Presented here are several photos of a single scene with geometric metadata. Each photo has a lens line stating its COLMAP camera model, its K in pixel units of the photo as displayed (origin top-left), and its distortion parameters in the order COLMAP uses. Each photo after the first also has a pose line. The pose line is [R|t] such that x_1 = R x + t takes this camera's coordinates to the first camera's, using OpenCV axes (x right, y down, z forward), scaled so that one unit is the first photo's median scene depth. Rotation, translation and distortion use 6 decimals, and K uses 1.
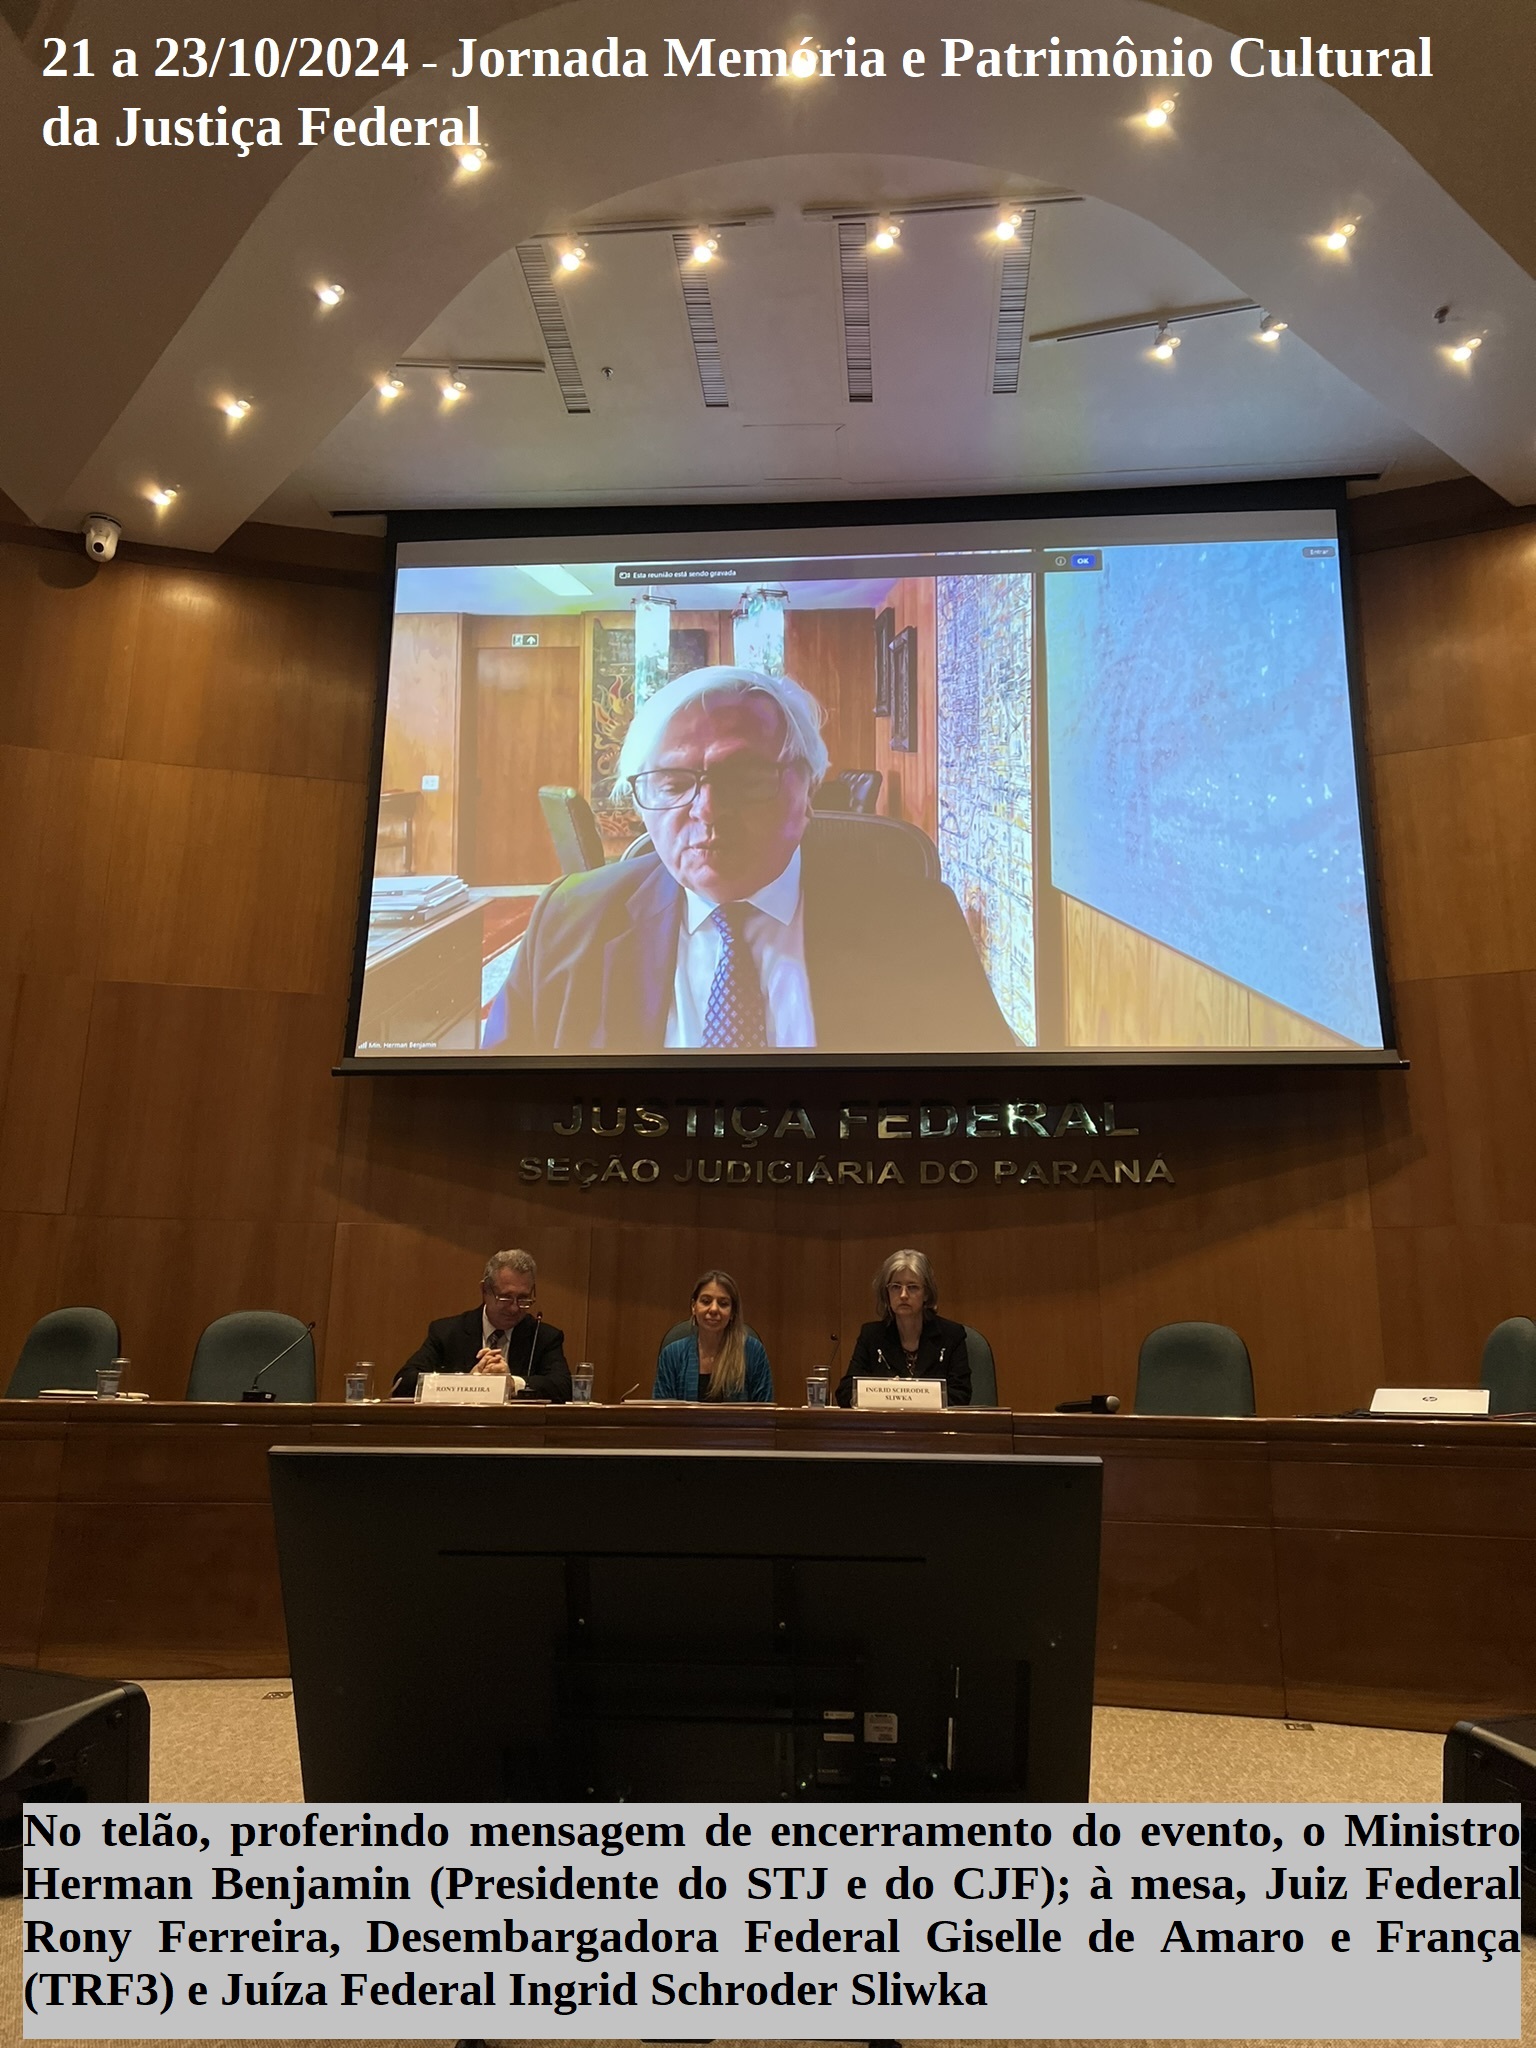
lens RADIAL K [[1534.6, 0, 761.7], [0, 1534.6, 1030.0], [0, 0, 1]] dist [0.038941, -0.035659]
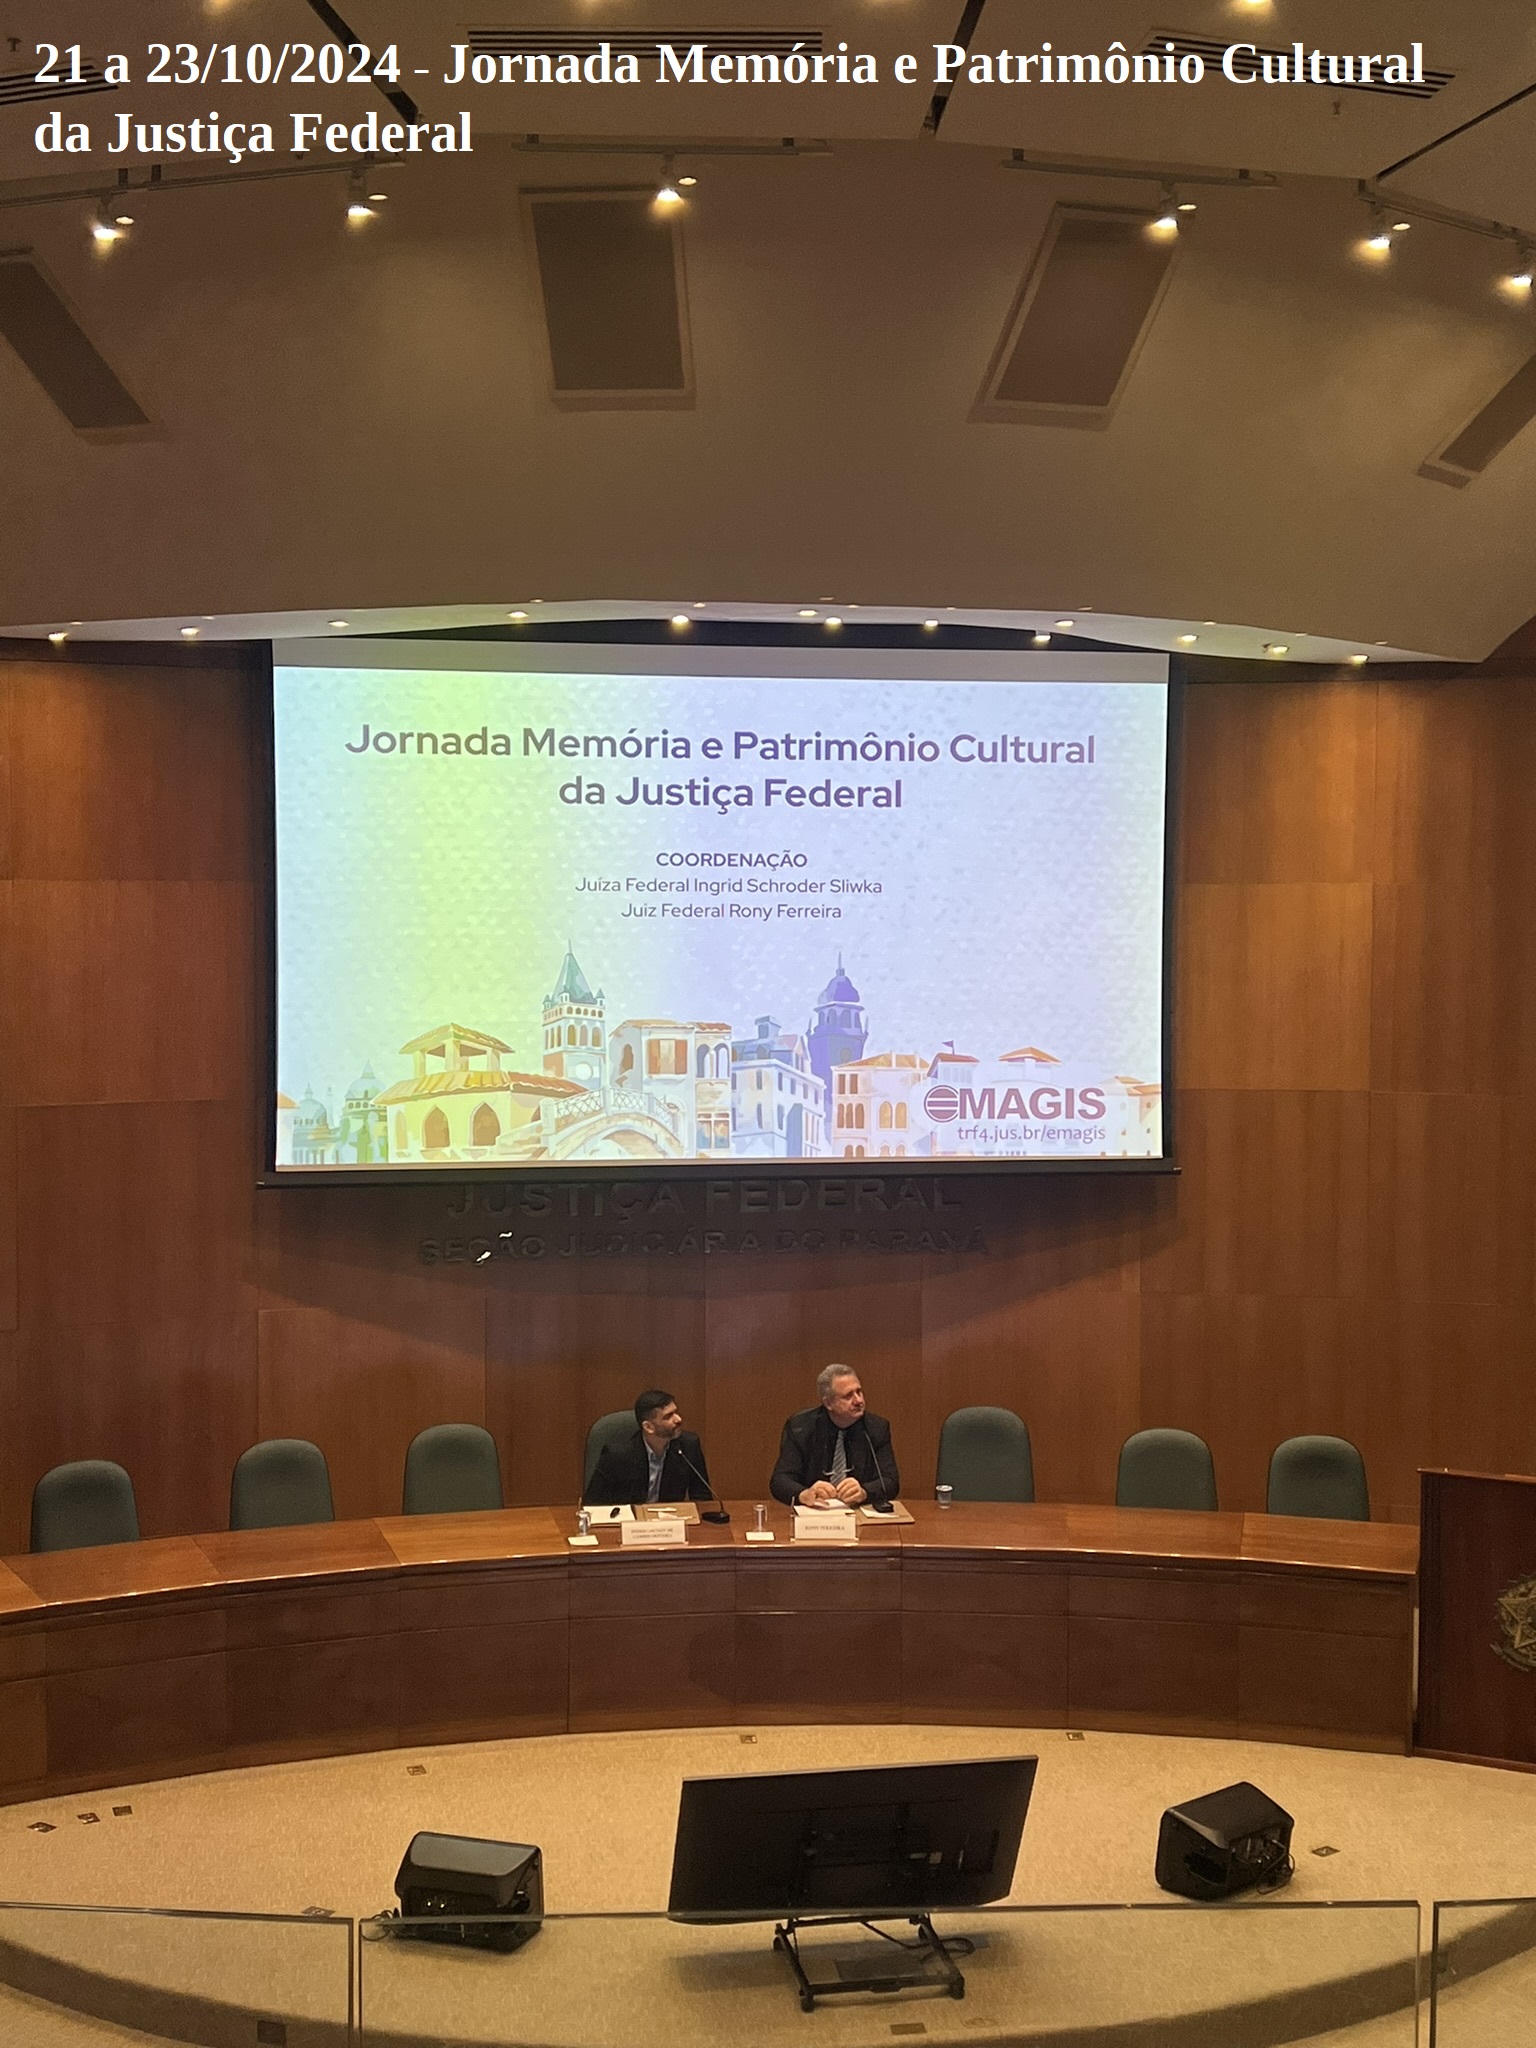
lens RADIAL K [[2601.2, 0, 748.3], [0, 2601.2, 1018.8], [0, 0, 1]] dist [0.069393, 0.000000]
pose [[0.972544, -0.025722, 0.231293, -0.361482], [-0.045474, 0.953709, 0.297272, -0.643508], [-0.228232, -0.299628, 0.926355, -0.743365]]
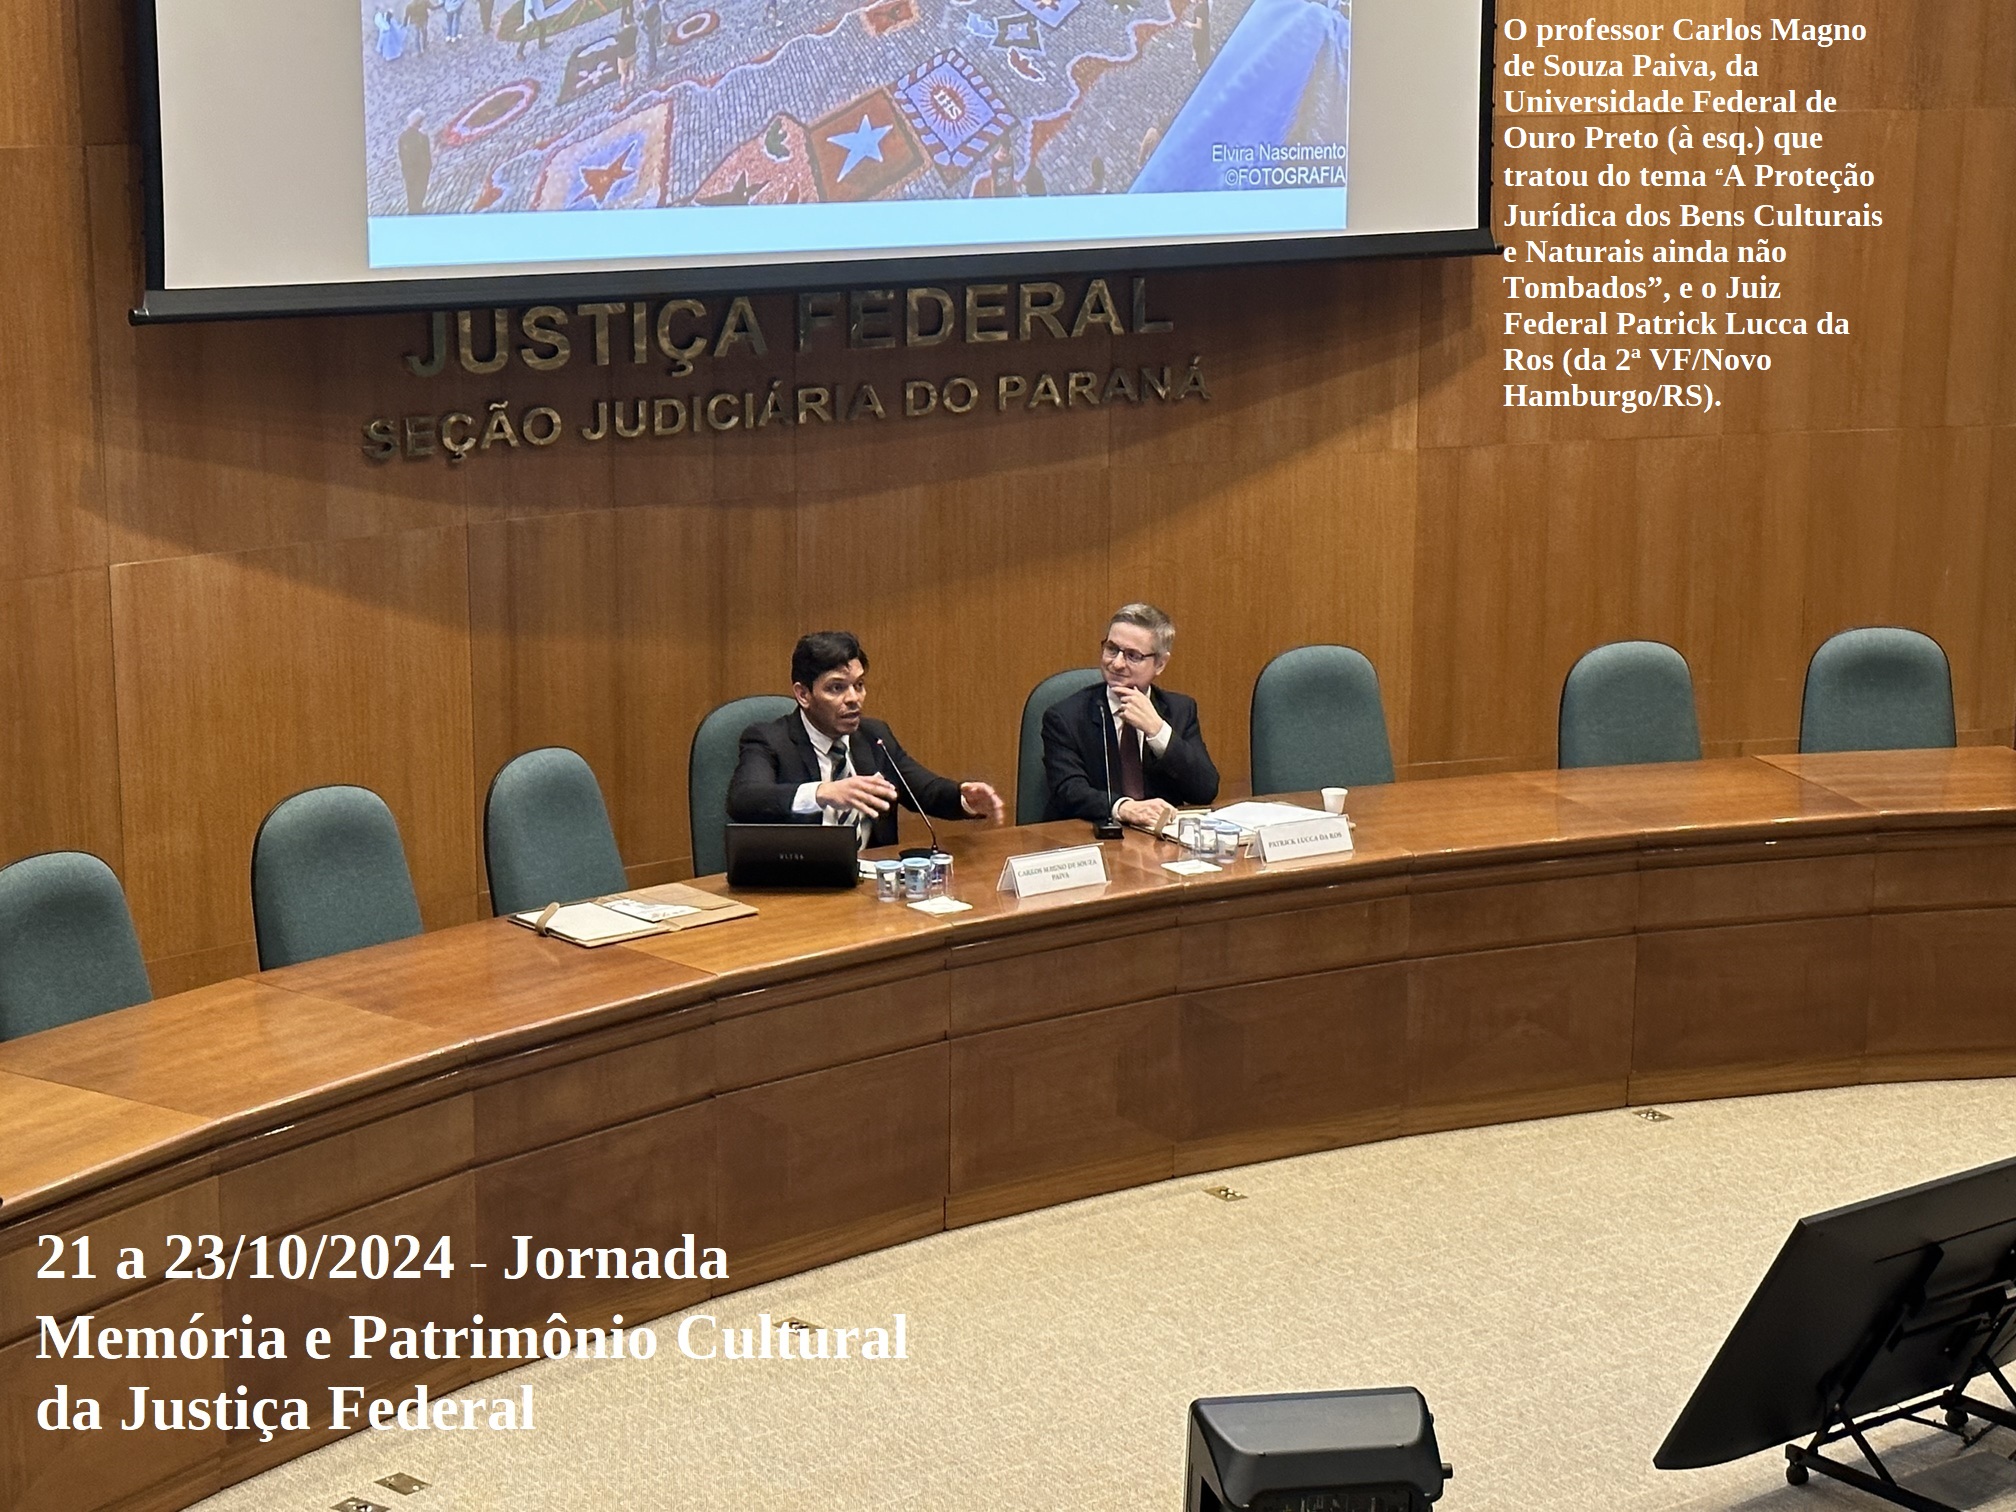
lens RADIAL K [[3696.2, 0, 1002.9], [0, 3696.2, 823.5], [0, 0, 1]] dist [0.141759, 0.000000]
pose [[0.755864, -0.156170, 0.635830, -0.922060], [-0.149893, 0.904067, 0.400244, -0.393141], [-0.637339, -0.397837, 0.659943, -0.164356]]
